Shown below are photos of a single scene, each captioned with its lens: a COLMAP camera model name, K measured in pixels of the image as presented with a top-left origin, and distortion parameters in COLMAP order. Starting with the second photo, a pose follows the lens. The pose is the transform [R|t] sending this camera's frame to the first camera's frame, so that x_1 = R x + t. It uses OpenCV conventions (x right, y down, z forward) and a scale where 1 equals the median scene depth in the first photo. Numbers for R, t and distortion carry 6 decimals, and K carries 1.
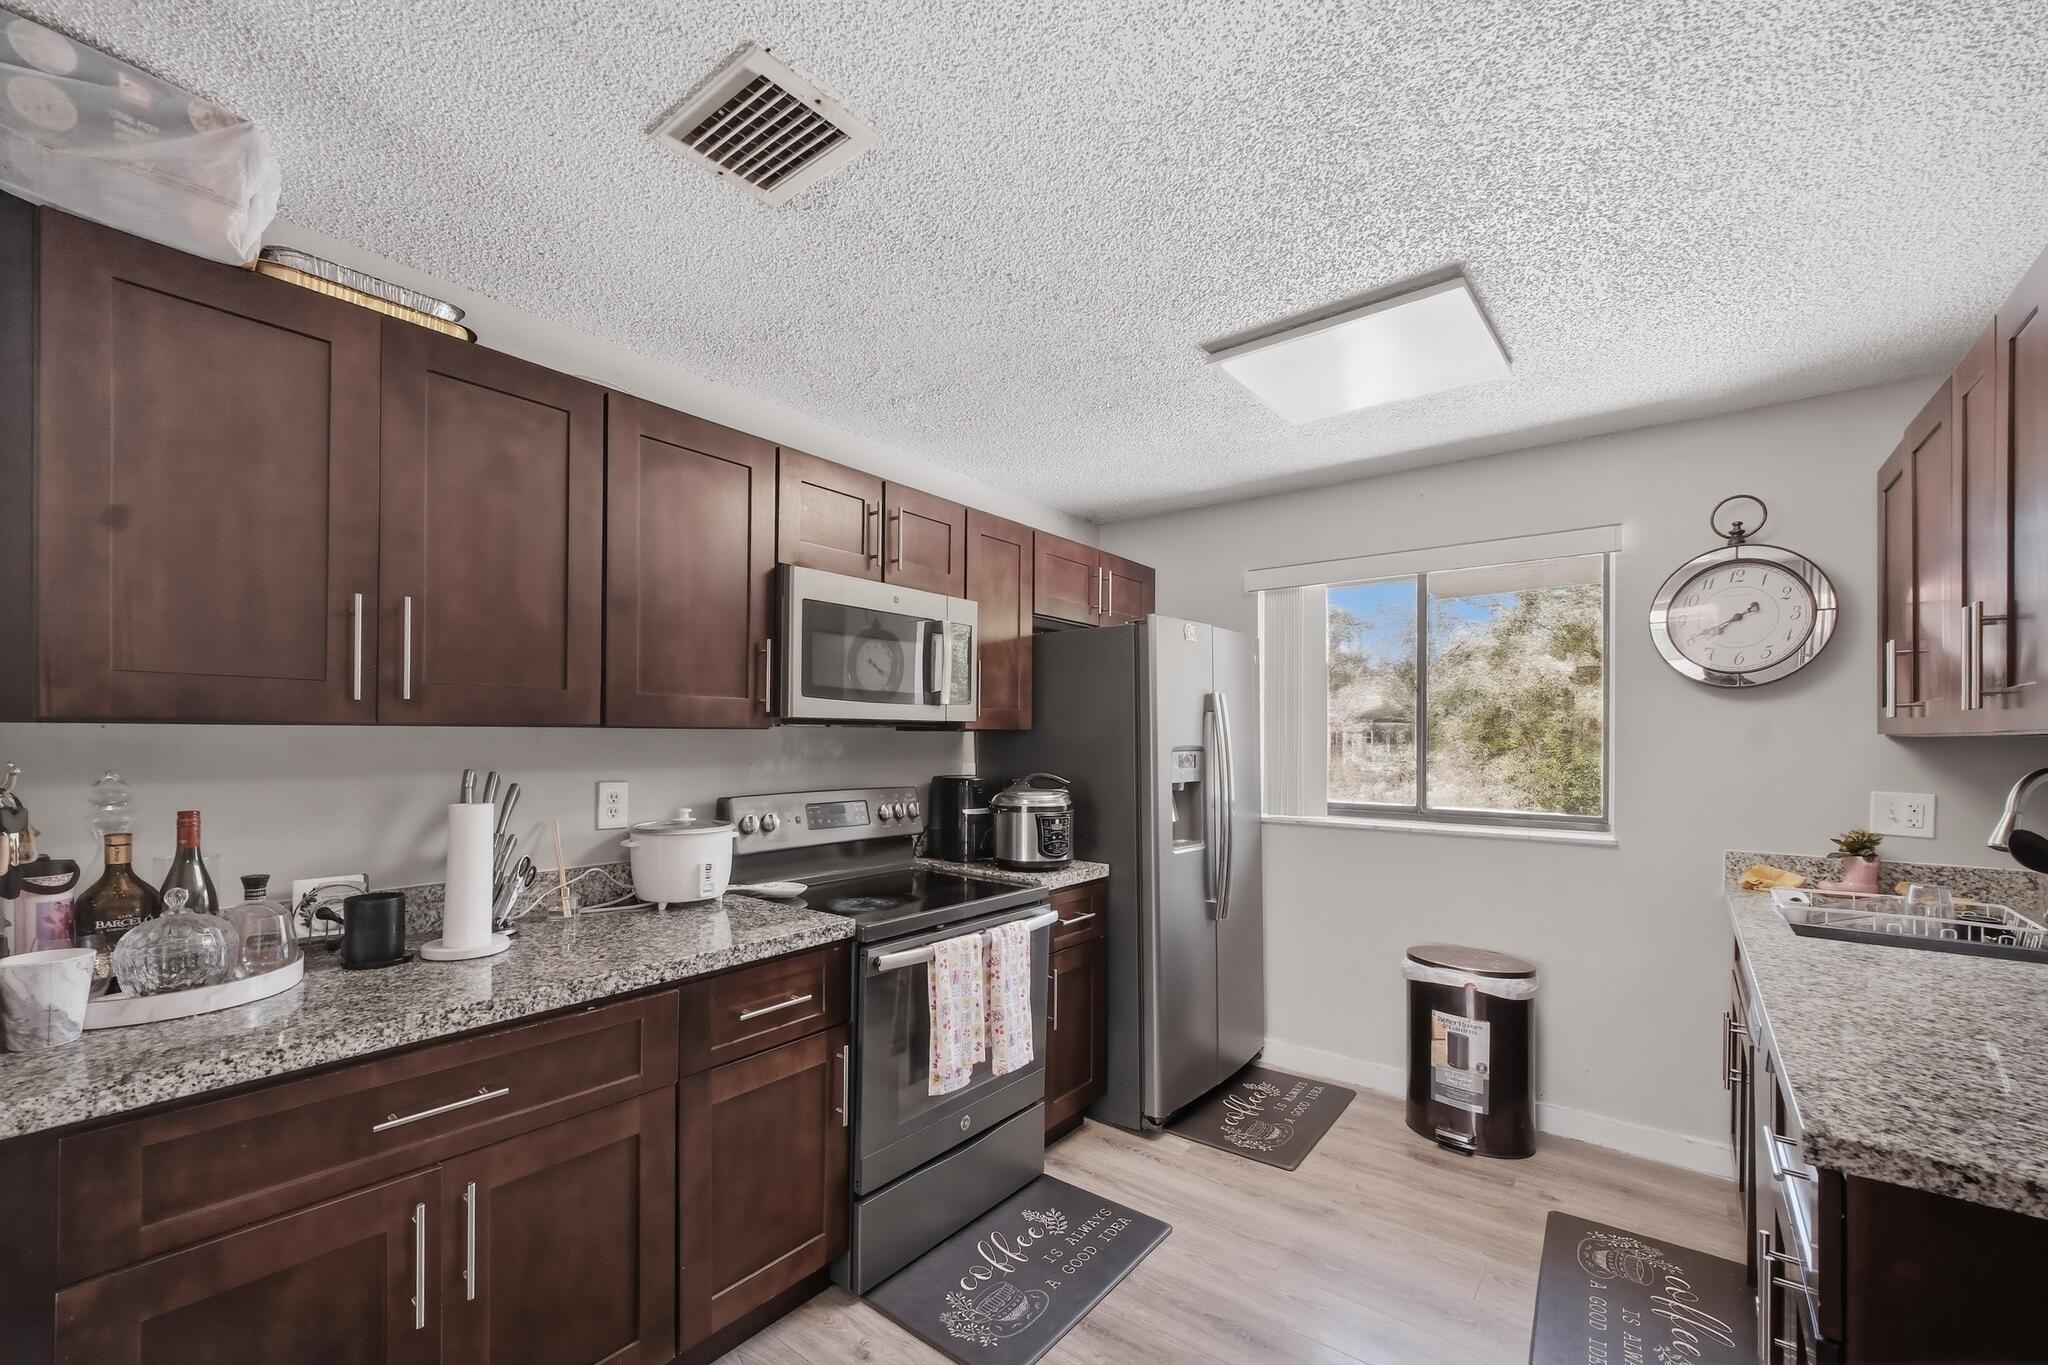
lens RADIAL K [[835.6, 0, 986.5], [0, 835.6, 741.1], [0, 0, 1]] dist [-0.000352, -0.000105]
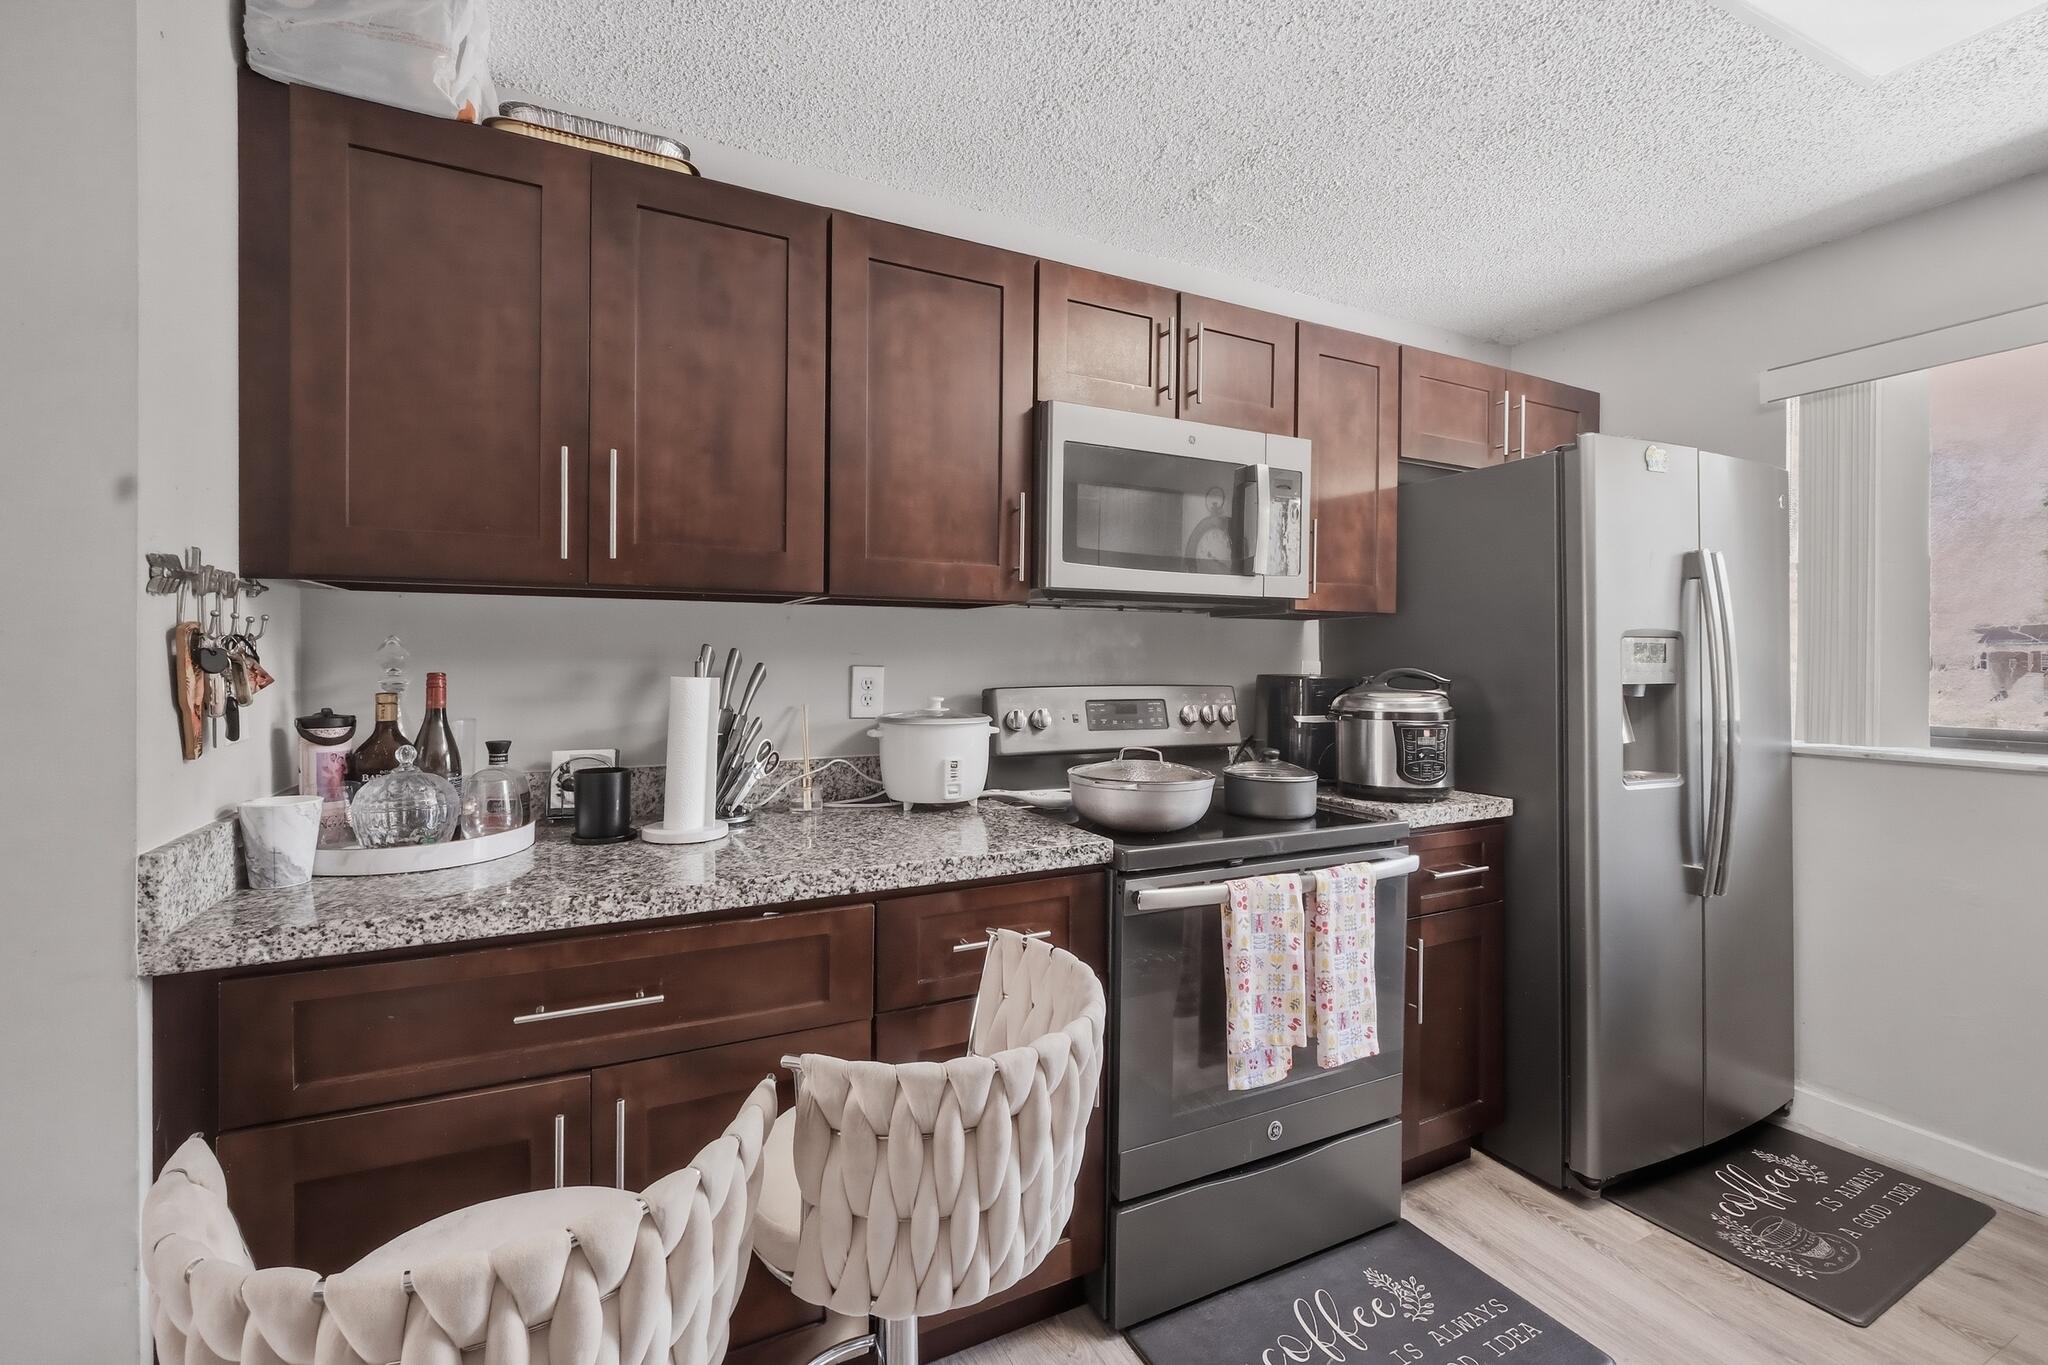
lens RADIAL K [[851.4, 0, 998.9], [0, 851.4, 668.0], [0, 0, 1]] dist [0.000076, -0.001132]
pose [[0.909709, 0.003805, -0.415230, 0.061313], [-0.002718, 0.999991, 0.003209, 0.044074], [0.415238, -0.001791, 0.909711, 0.205706]]
